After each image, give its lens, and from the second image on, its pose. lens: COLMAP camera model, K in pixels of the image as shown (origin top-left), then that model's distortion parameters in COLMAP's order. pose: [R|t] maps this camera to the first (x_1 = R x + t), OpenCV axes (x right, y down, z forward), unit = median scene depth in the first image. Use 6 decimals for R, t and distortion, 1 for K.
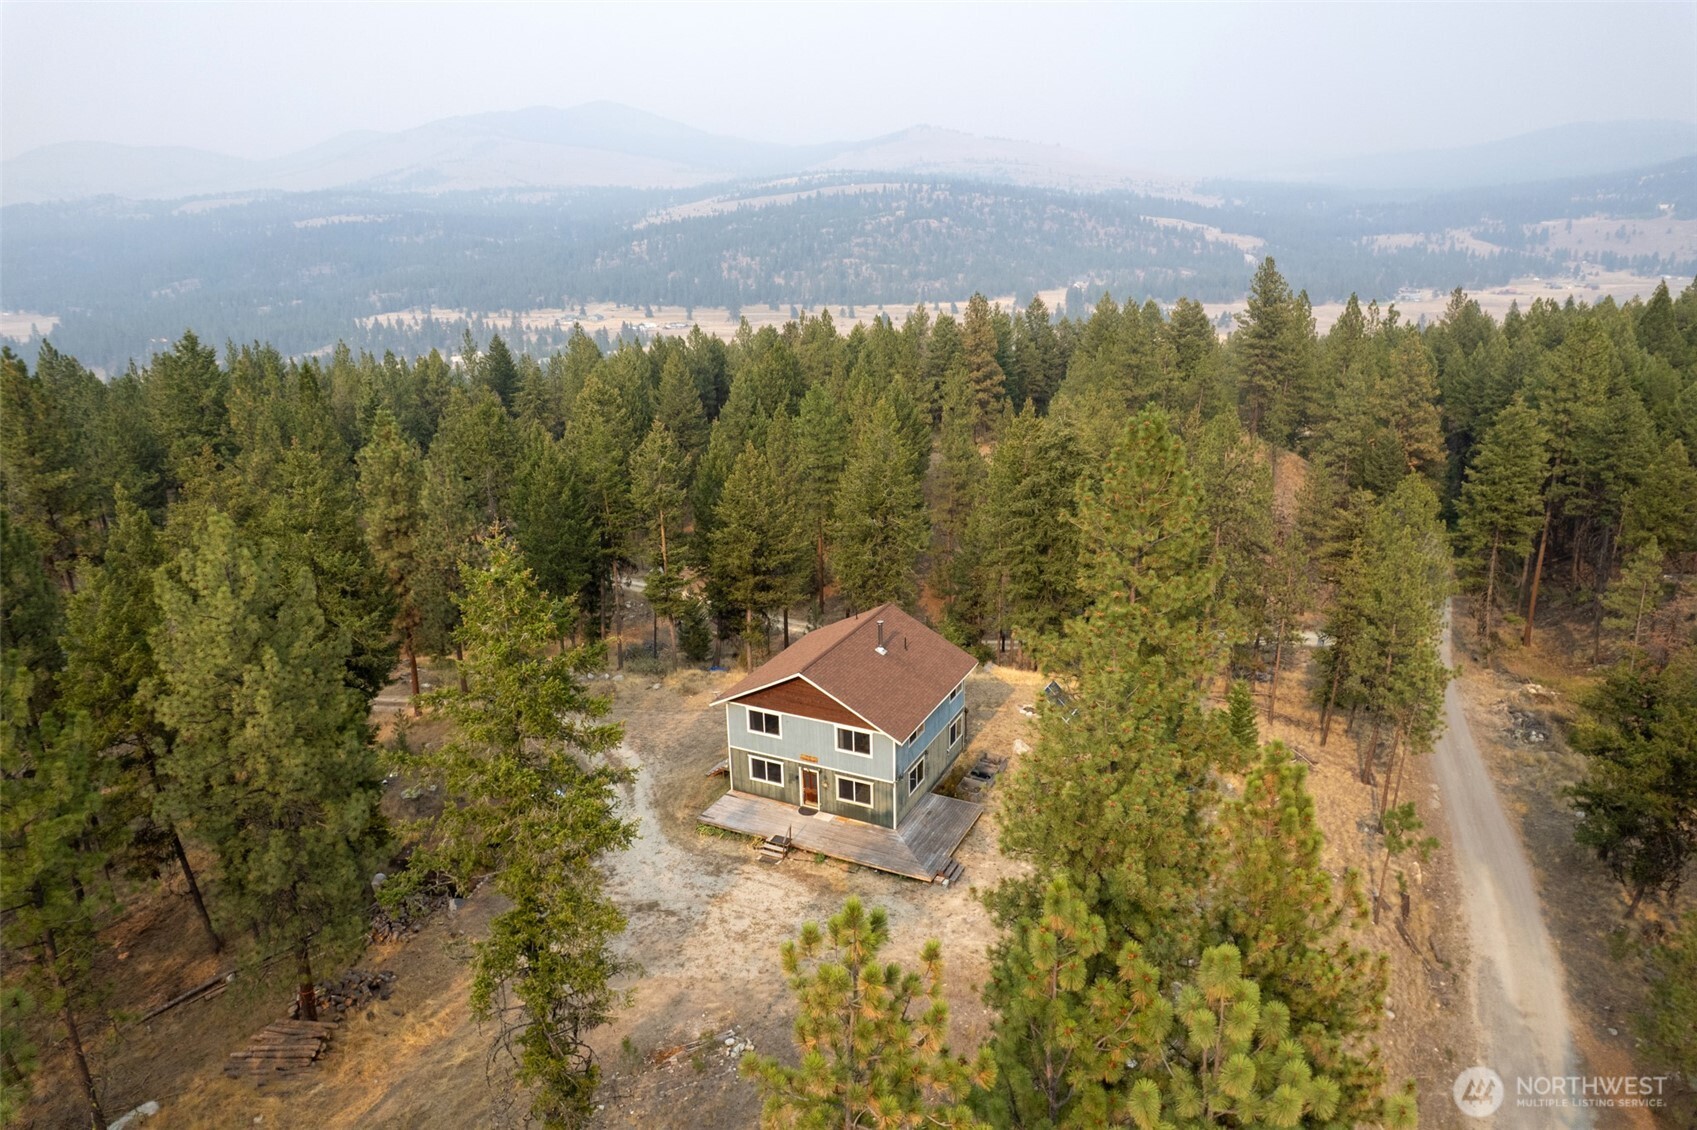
lens RADIAL K [[1086.2, 0, 842.0], [0, 1086.2, 551.2], [0, 0, 1]] dist [-0.050216, 0.016504]
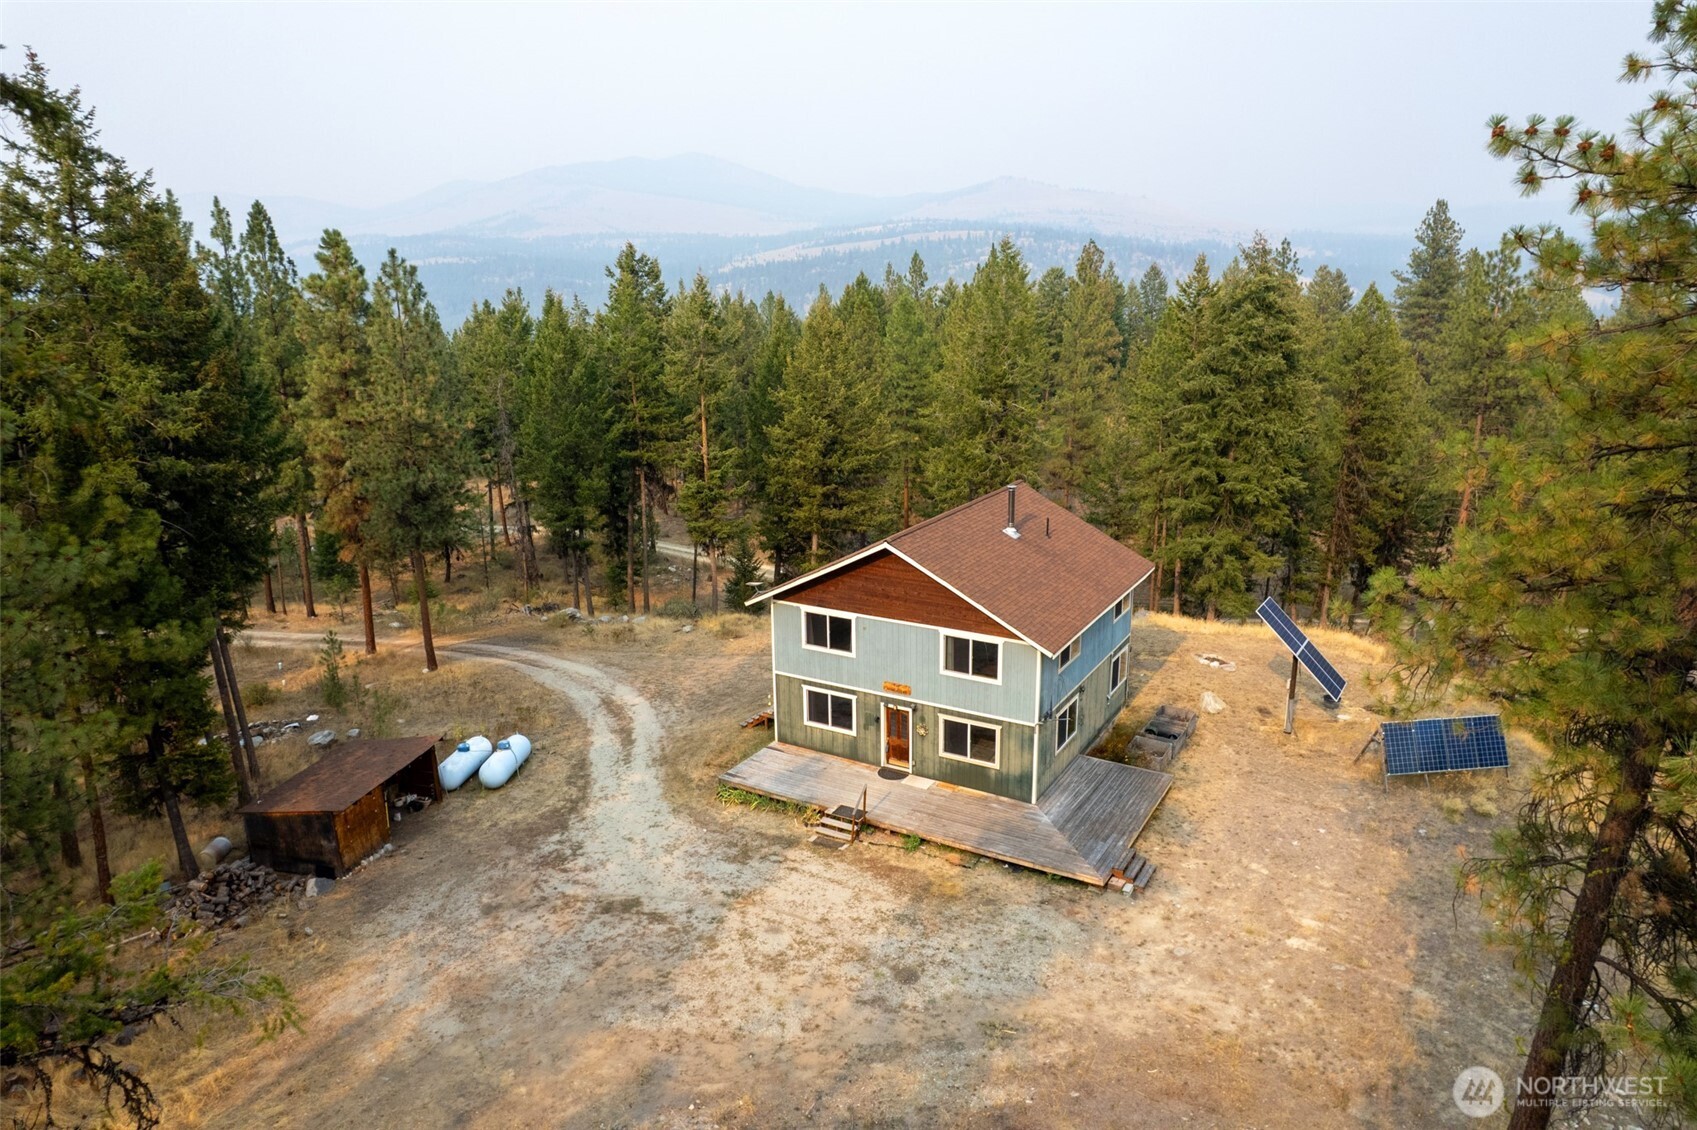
lens RADIAL K [[1086.2, 0, 843.7], [0, 1086.2, 559.7], [0, 0, 1]] dist [-0.050216, 0.016504]
pose [[0.997353, 0.026573, -0.067678, -0.020601], [-0.028956, 0.998986, -0.034472, 0.137989], [0.066694, 0.036340, 0.997112, 0.361734]]
